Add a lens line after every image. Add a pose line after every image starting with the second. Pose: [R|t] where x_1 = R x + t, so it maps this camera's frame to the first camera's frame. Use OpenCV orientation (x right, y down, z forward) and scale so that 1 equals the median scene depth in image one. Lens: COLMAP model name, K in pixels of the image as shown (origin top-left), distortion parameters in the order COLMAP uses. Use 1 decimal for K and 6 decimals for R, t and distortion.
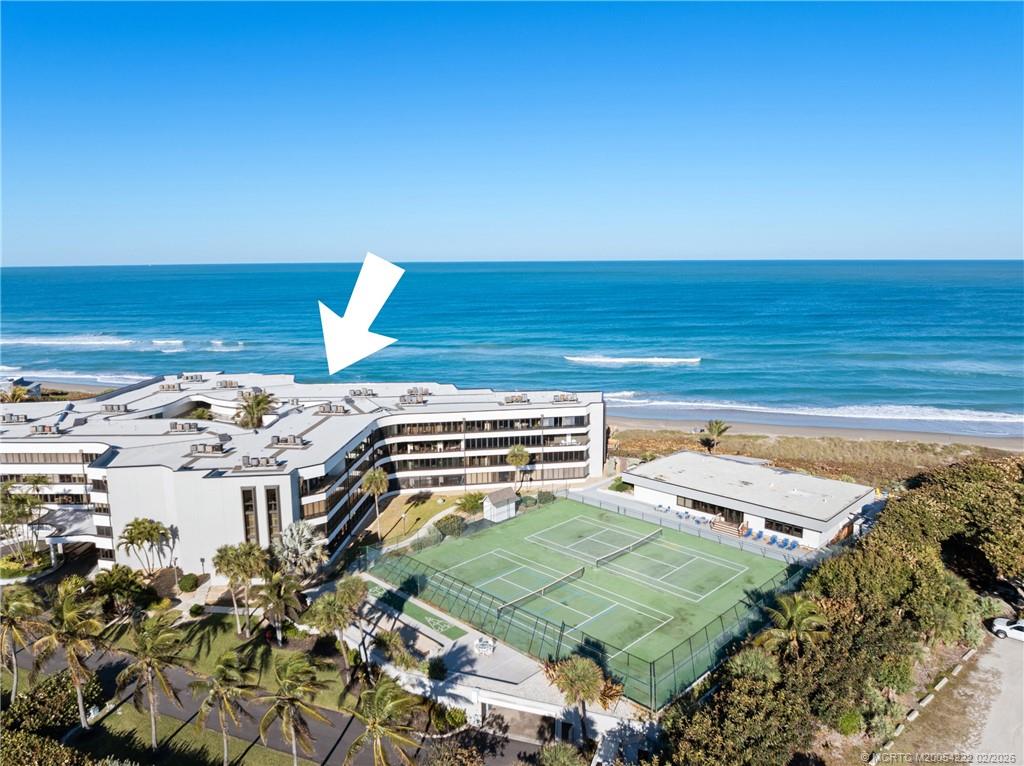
lens RADIAL K [[727.3, 0, 512.0], [0, 727.3, 383.0], [0, 0, 1]] dist [-0.020129, -0.002394]
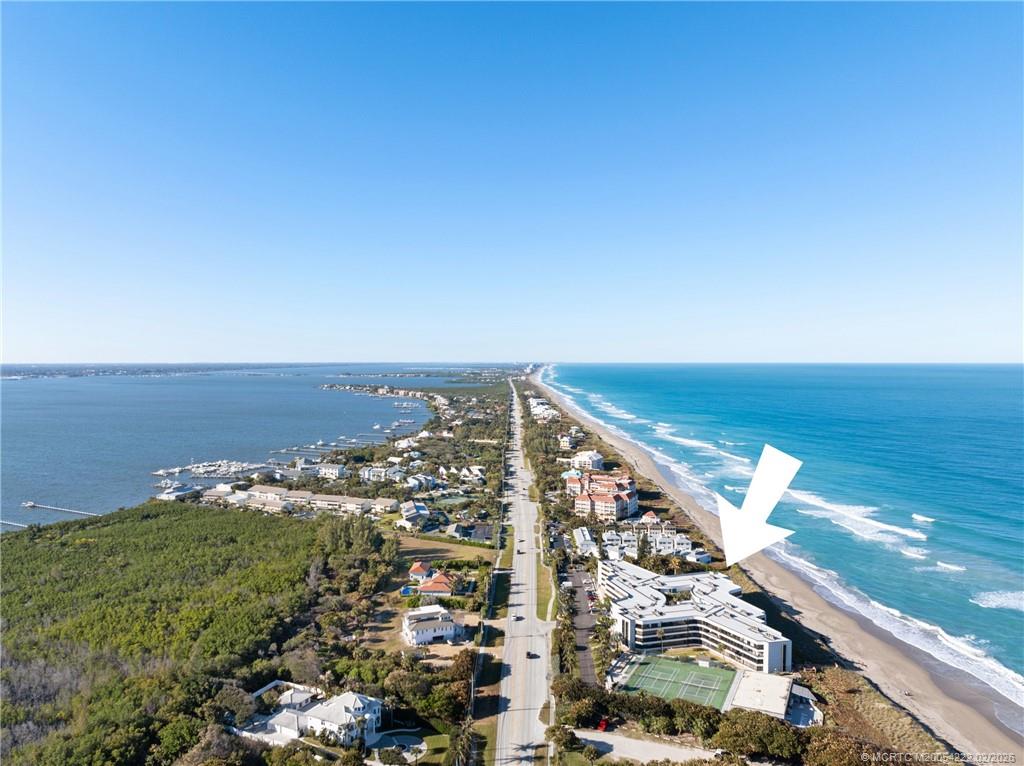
lens RADIAL K [[709.4, 0, 512.0], [0, 709.4, 383.0], [0, 0, 1]] dist [-0.005366, -0.001839]
pose [[0.318012, 0.037853, -0.947331, 2.749272], [-0.157393, 0.987445, -0.013380, -0.884945], [0.934931, 0.153358, 0.319977, -0.887361]]
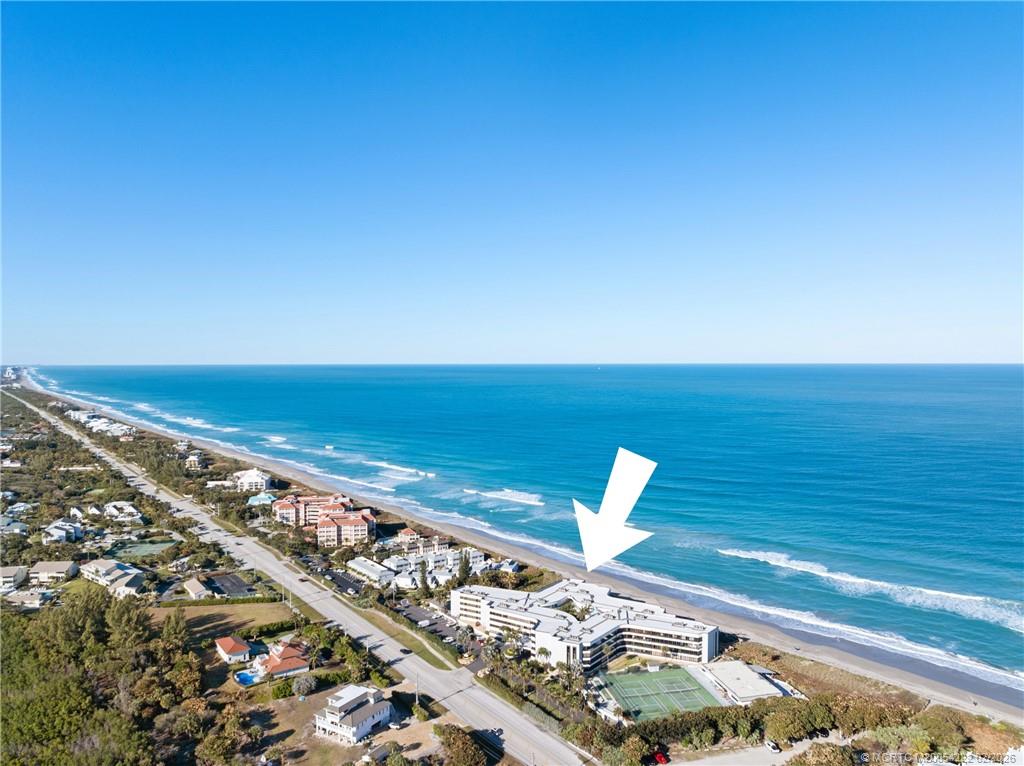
lens RADIAL K [[727.3, 0, 512.0], [0, 727.3, 383.0], [0, 0, 1]] dist [-0.020129, -0.002394]
pose [[0.835950, 0.025675, -0.548205, 1.251170], [-0.099576, 0.989421, -0.105503, -0.688083], [0.539697, 0.142783, 0.829663, -2.171881]]
